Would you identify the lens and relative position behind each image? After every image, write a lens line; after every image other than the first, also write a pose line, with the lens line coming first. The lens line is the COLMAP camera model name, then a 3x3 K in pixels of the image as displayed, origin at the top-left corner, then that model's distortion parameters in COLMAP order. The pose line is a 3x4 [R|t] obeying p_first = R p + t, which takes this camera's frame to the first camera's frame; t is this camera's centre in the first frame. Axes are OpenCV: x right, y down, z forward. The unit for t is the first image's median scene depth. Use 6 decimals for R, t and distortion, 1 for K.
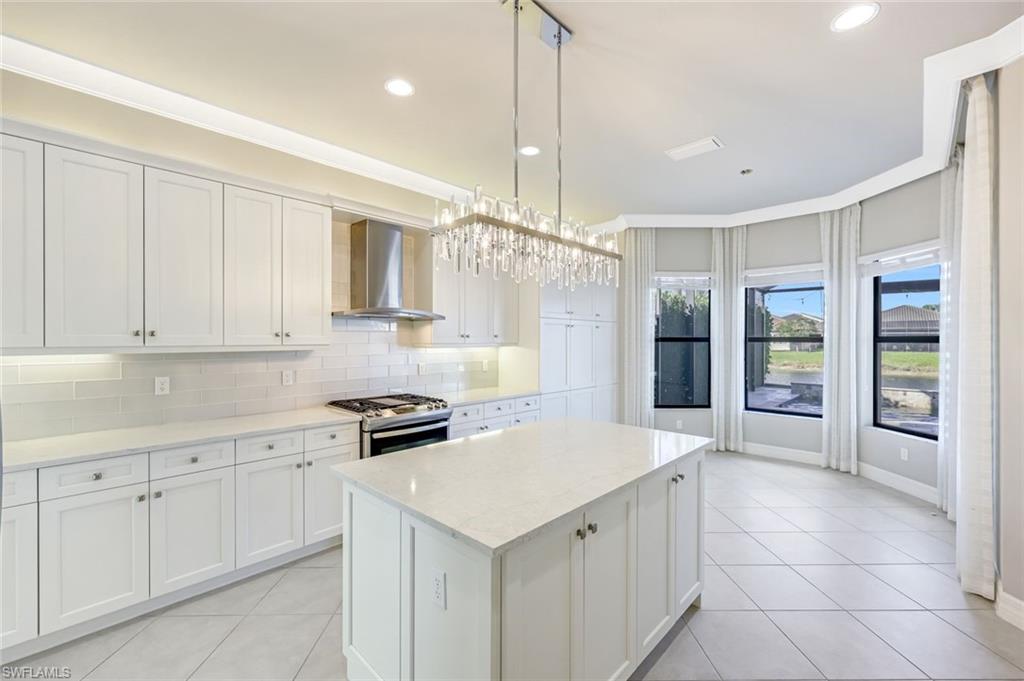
lens RADIAL K [[420.8, 0, 514.6], [0, 420.8, 345.6], [0, 0, 1]] dist [0.001728, 0.000247]
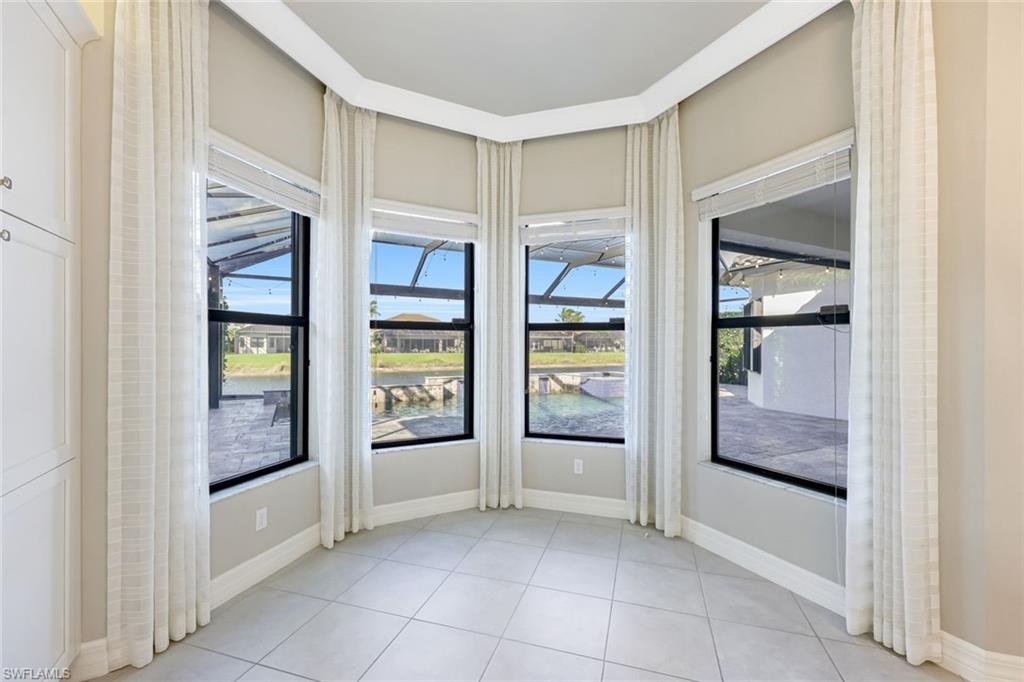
lens RADIAL K [[450.0, 0, 511.8], [0, 450.0, 347.3], [0, 0, 1]] dist [0.019710, 0.000202]
pose [[0.336934, -0.004149, 0.941519, 0.061764], [0.006615, 0.999976, 0.002039, 0.023913], [-0.941505, 0.005541, 0.336953, 0.830793]]
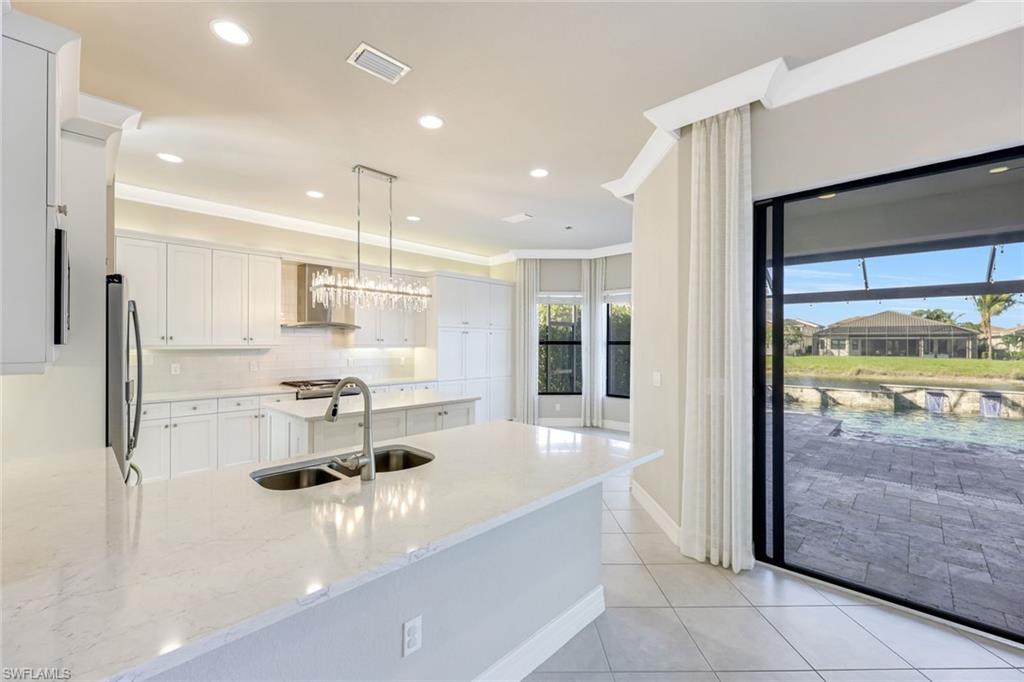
lens RADIAL K [[422.1, 0, 508.9], [0, 422.1, 349.5], [0, 0, 1]] dist [0.001391, 0.000251]
pose [[0.999962, 0.002674, -0.008324, 0.337696], [-0.002676, 0.999996, -0.000318, 0.009704], [0.008323, 0.000340, 0.999965, -0.449300]]
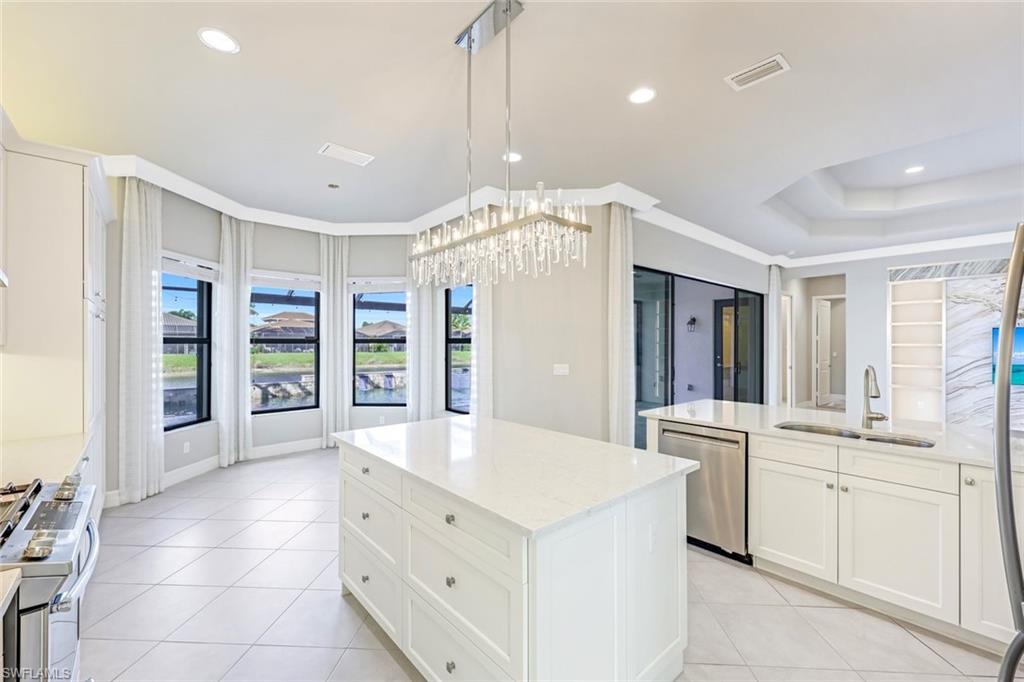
lens RADIAL K [[420.8, 0, 514.6], [0, 420.8, 346.1], [0, 0, 1]] dist [0.001728, 0.000247]
pose [[0.079834, -0.003834, 0.996801, -0.477884], [0.008580, 0.999958, 0.003159, -0.000210], [-0.996771, 0.008300, 0.079864, 0.436182]]
